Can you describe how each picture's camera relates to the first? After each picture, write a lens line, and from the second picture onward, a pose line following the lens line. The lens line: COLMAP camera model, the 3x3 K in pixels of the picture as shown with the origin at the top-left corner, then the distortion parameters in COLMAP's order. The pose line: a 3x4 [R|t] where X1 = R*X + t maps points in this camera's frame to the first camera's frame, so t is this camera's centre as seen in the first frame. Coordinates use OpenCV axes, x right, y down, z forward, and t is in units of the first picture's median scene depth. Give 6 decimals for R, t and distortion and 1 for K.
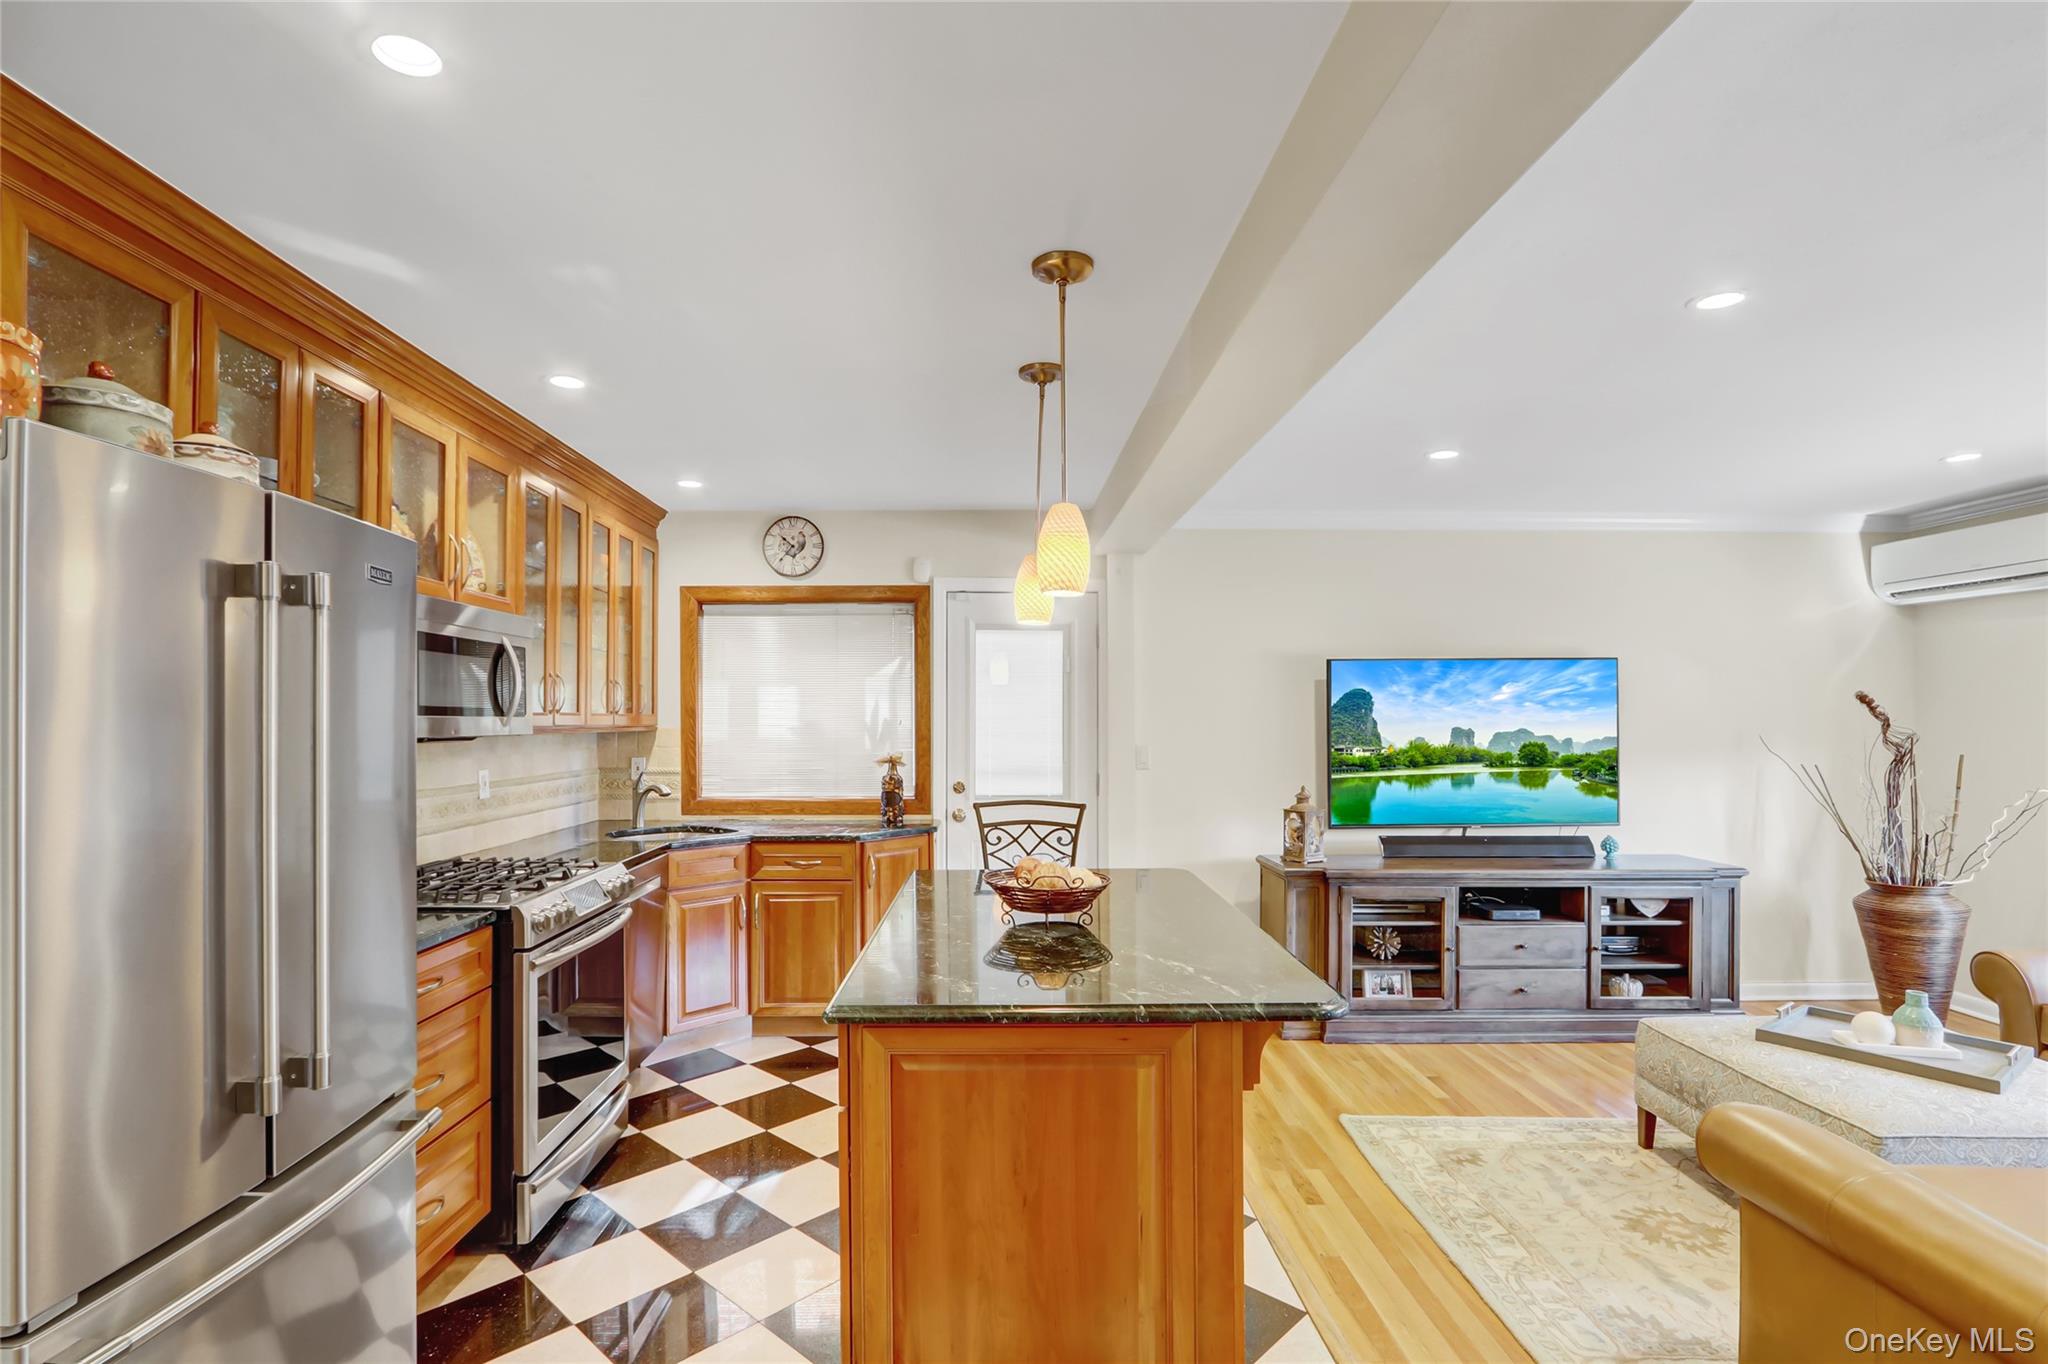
lens RADIAL K [[970.7, 0, 962.9], [0, 970.7, 718.6], [0, 0, 1]] dist [-0.000765, -0.000749]
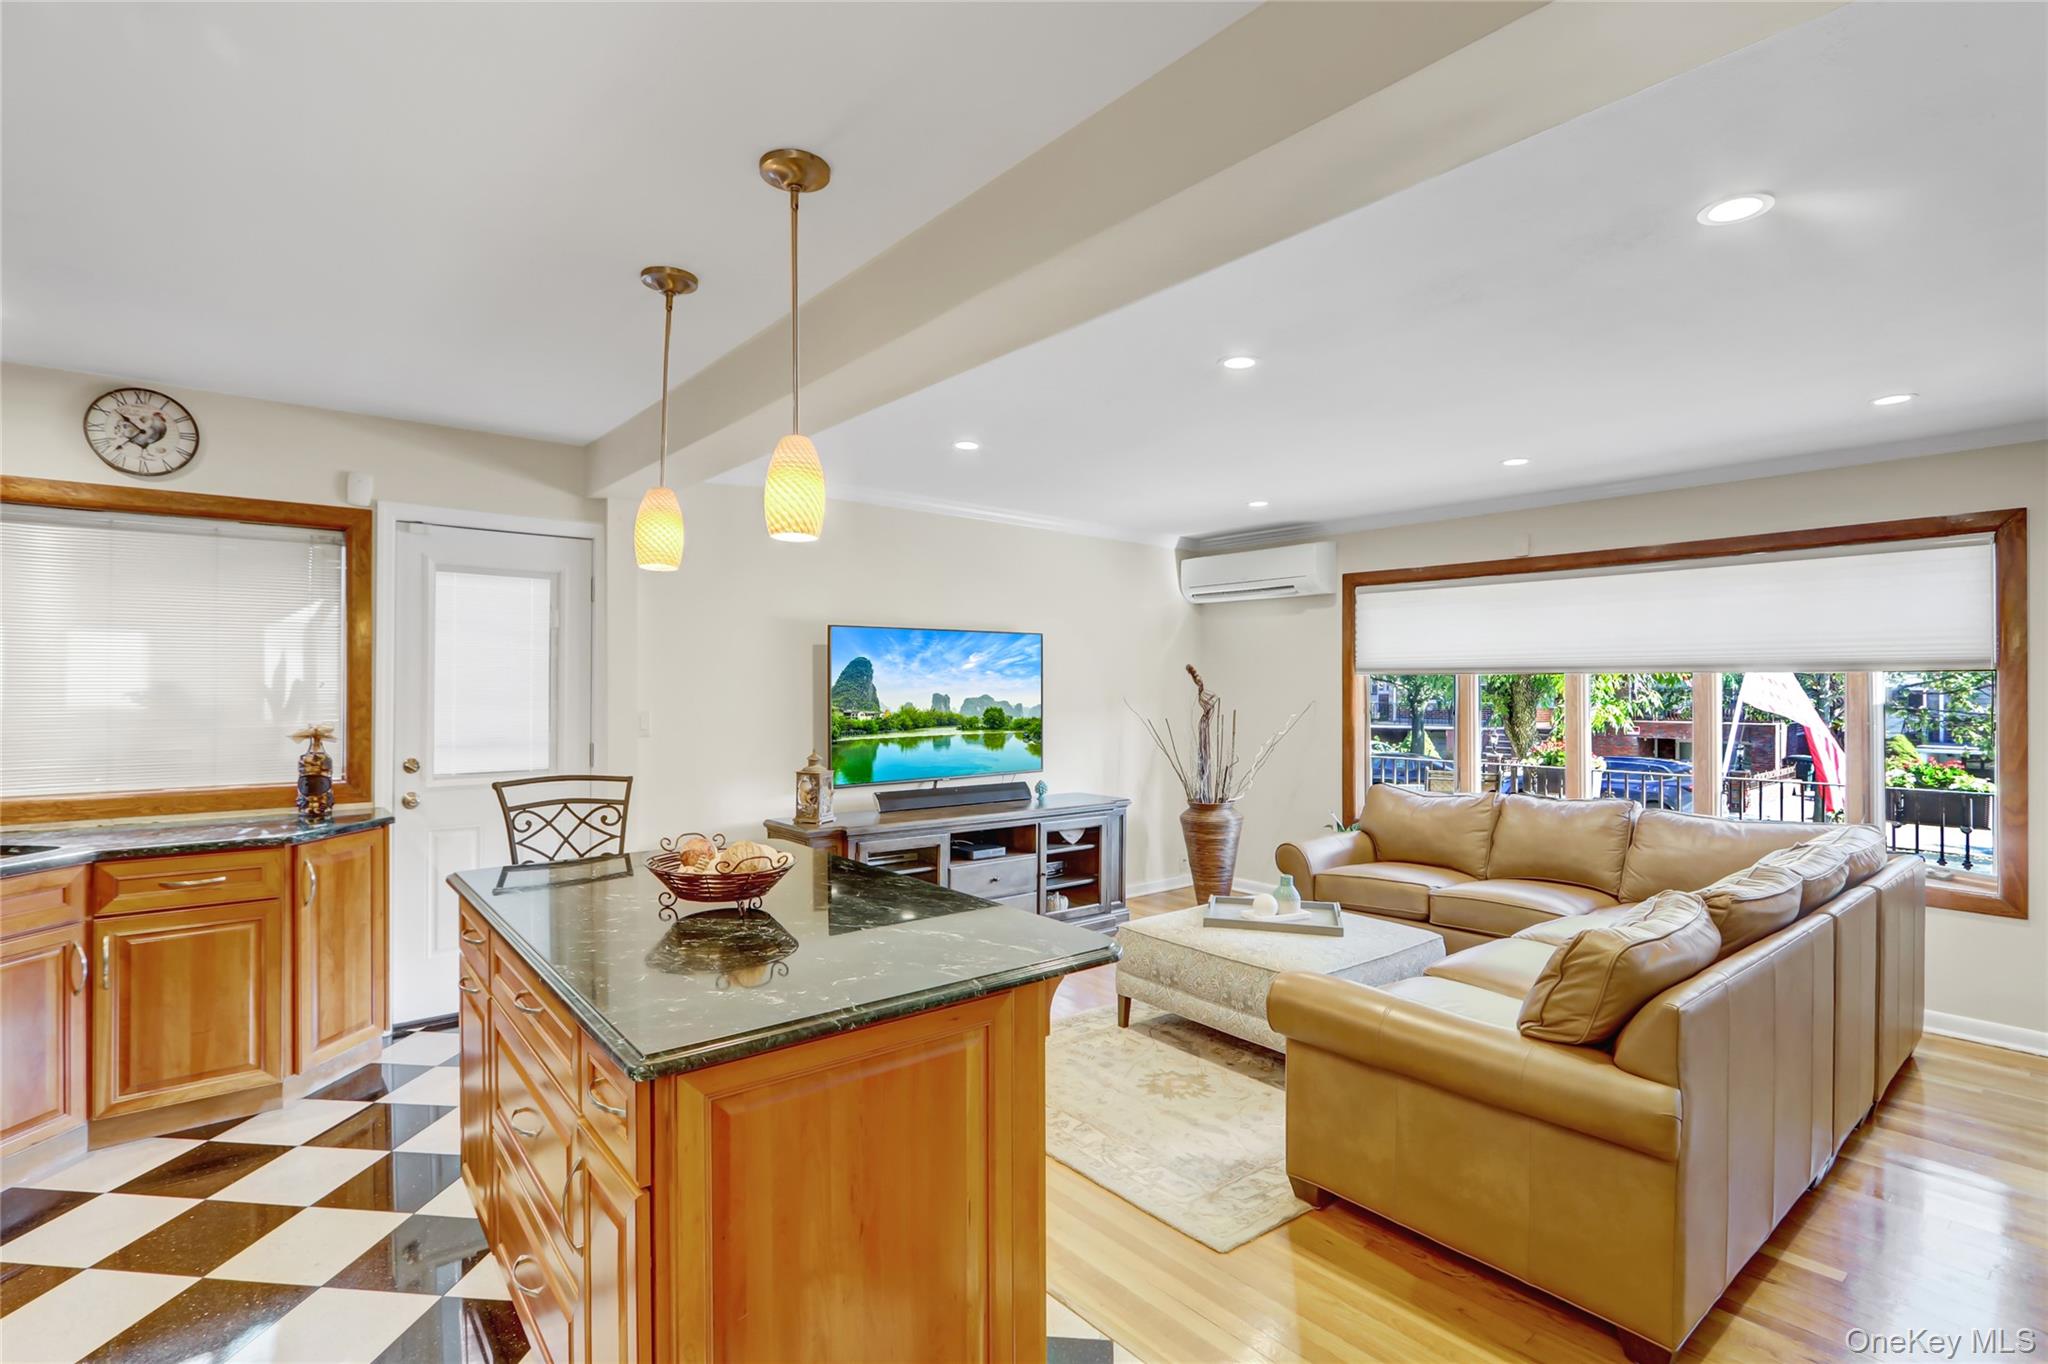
lens RADIAL K [[967.6, 0, 981.9], [0, 967.6, 680.9], [0, 0, 1]] dist [-0.004172, 0.000660]
pose [[0.786596, 0.007109, 0.617427, -0.150038], [-0.004028, 0.999972, -0.006382, 0.004466], [-0.617455, 0.002533, 0.786602, 0.096397]]
